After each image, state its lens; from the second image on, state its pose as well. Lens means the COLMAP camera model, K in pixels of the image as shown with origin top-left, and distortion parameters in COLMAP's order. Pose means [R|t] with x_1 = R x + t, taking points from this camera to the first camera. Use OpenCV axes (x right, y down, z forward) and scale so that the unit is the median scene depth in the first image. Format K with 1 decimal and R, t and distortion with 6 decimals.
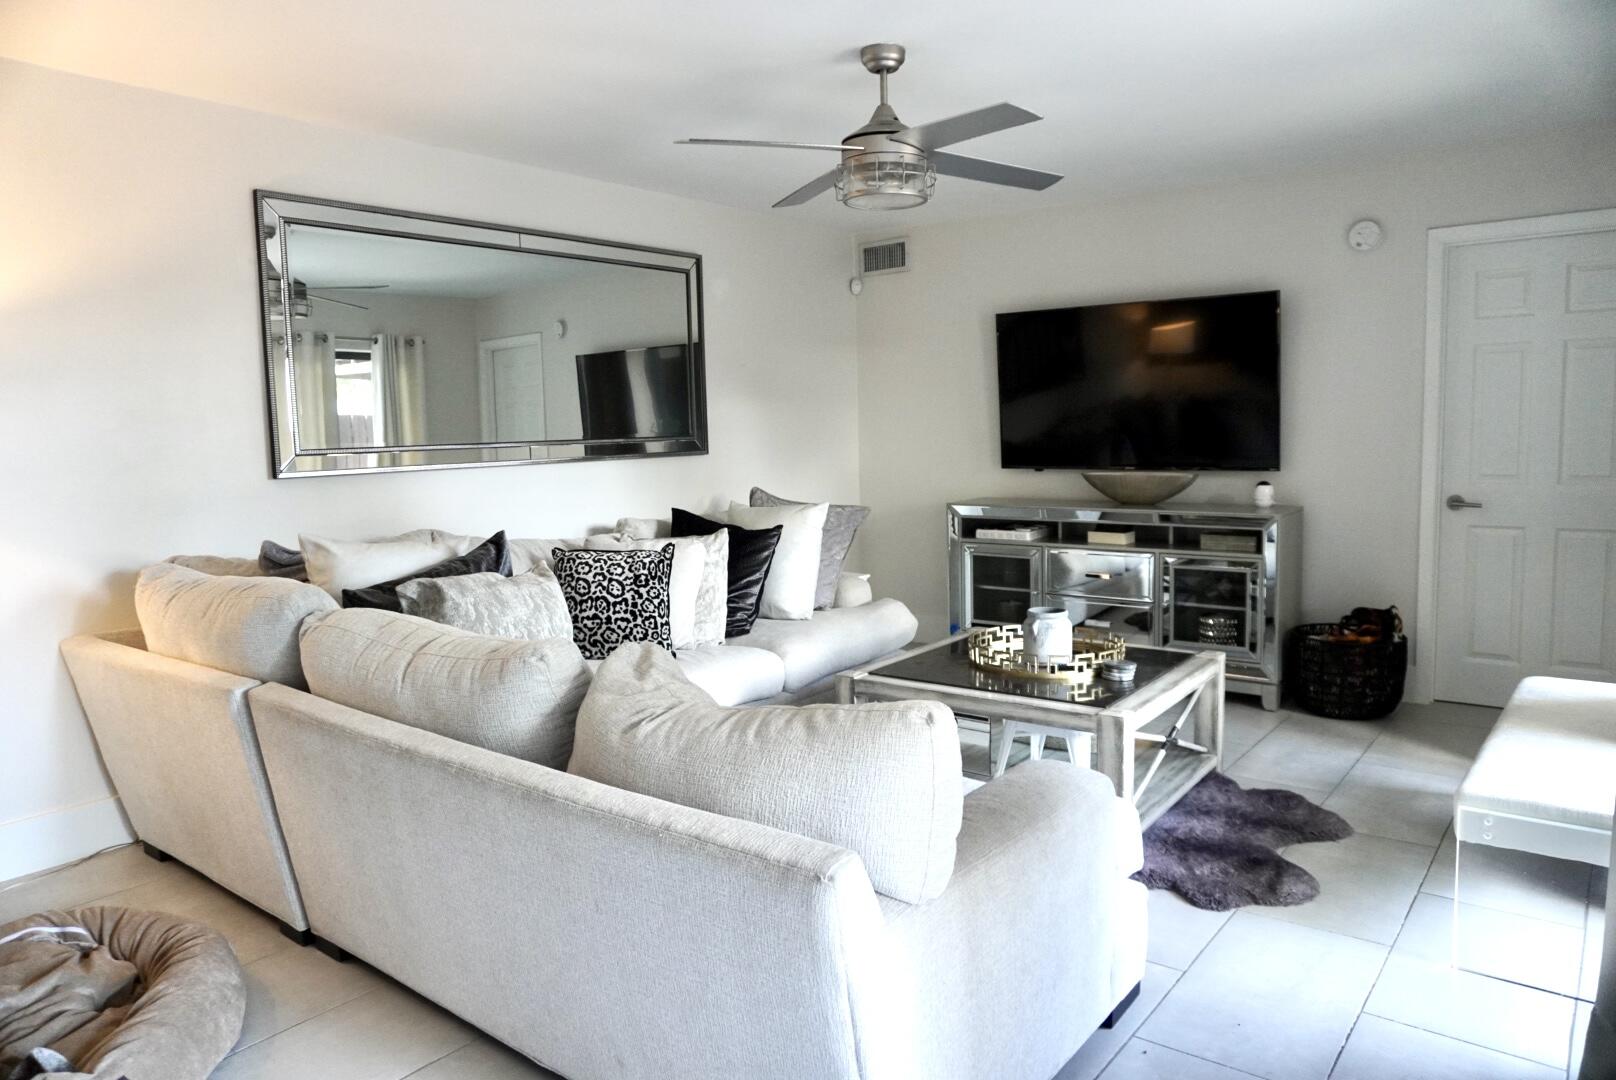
lens RADIAL K [[1064.6, 0, 809.3], [0, 1064.6, 535.2], [0, 0, 1]] dist [-0.043592, 0.012266]
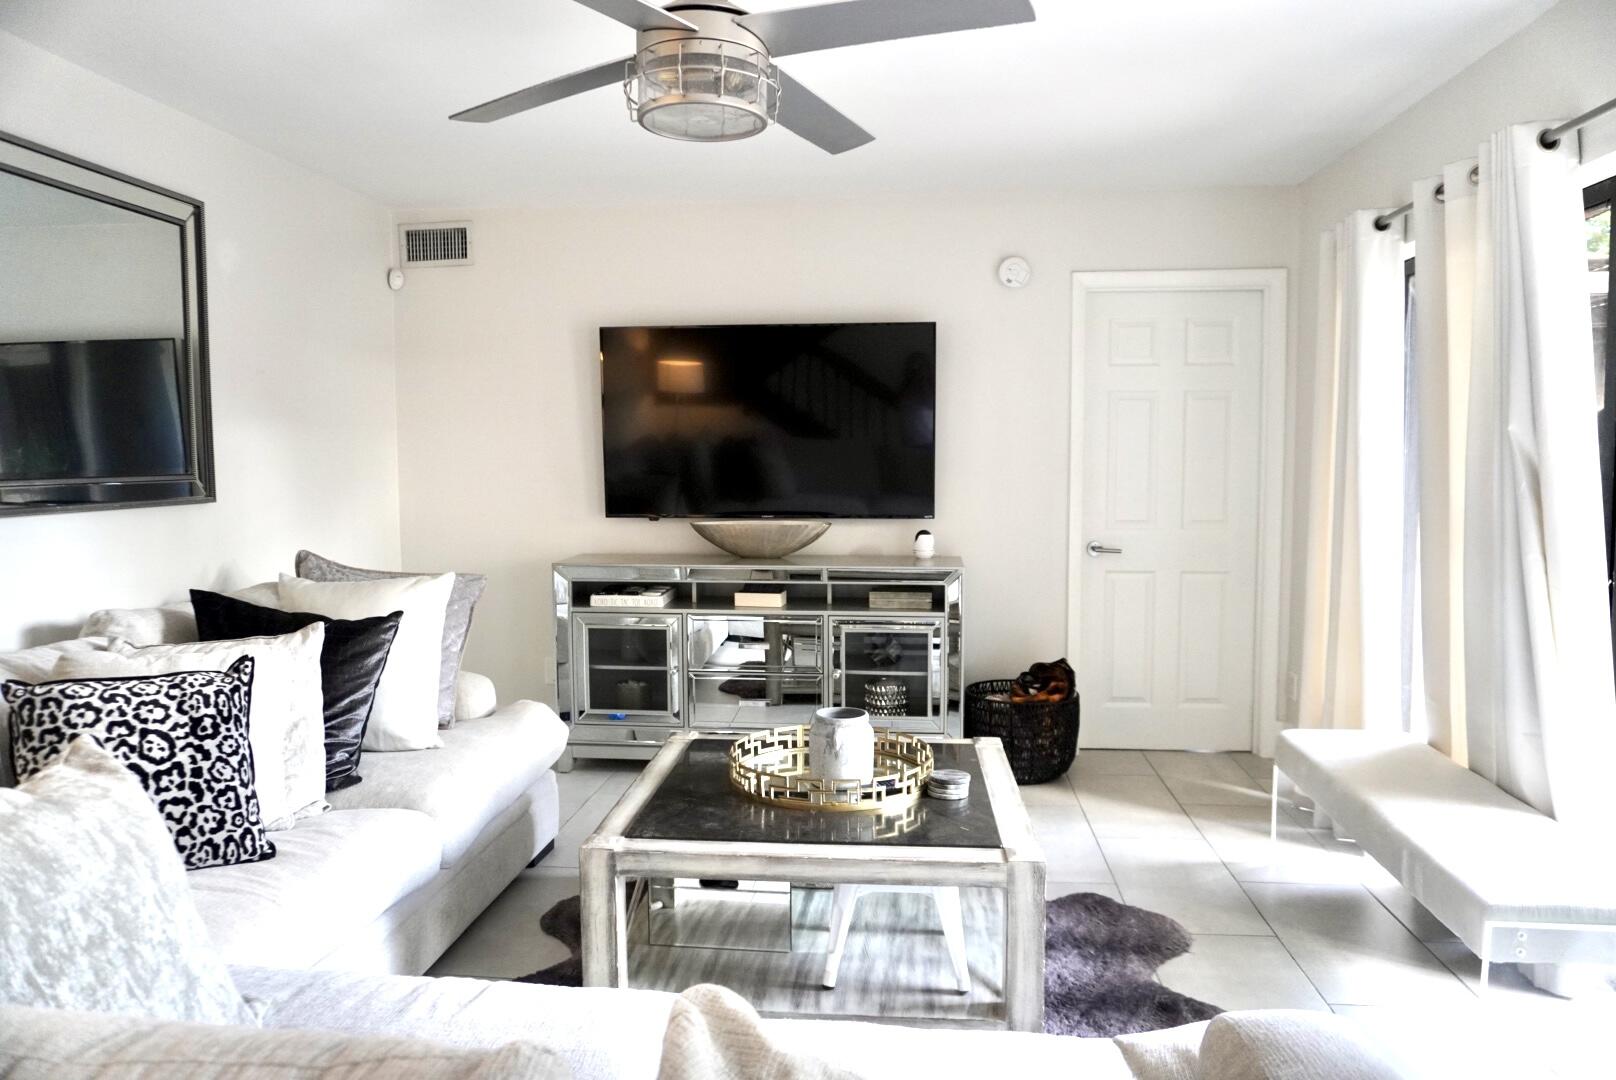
lens RADIAL K [[1064.6, 0, 799.9], [0, 1064.6, 547.0], [0, 0, 1]] dist [-0.043592, 0.012266]
pose [[0.850799, -0.024454, 0.524921, -0.161400], [0.038499, 0.999133, -0.015854, -0.029663], [-0.524079, 0.033697, 0.851003, 0.311741]]
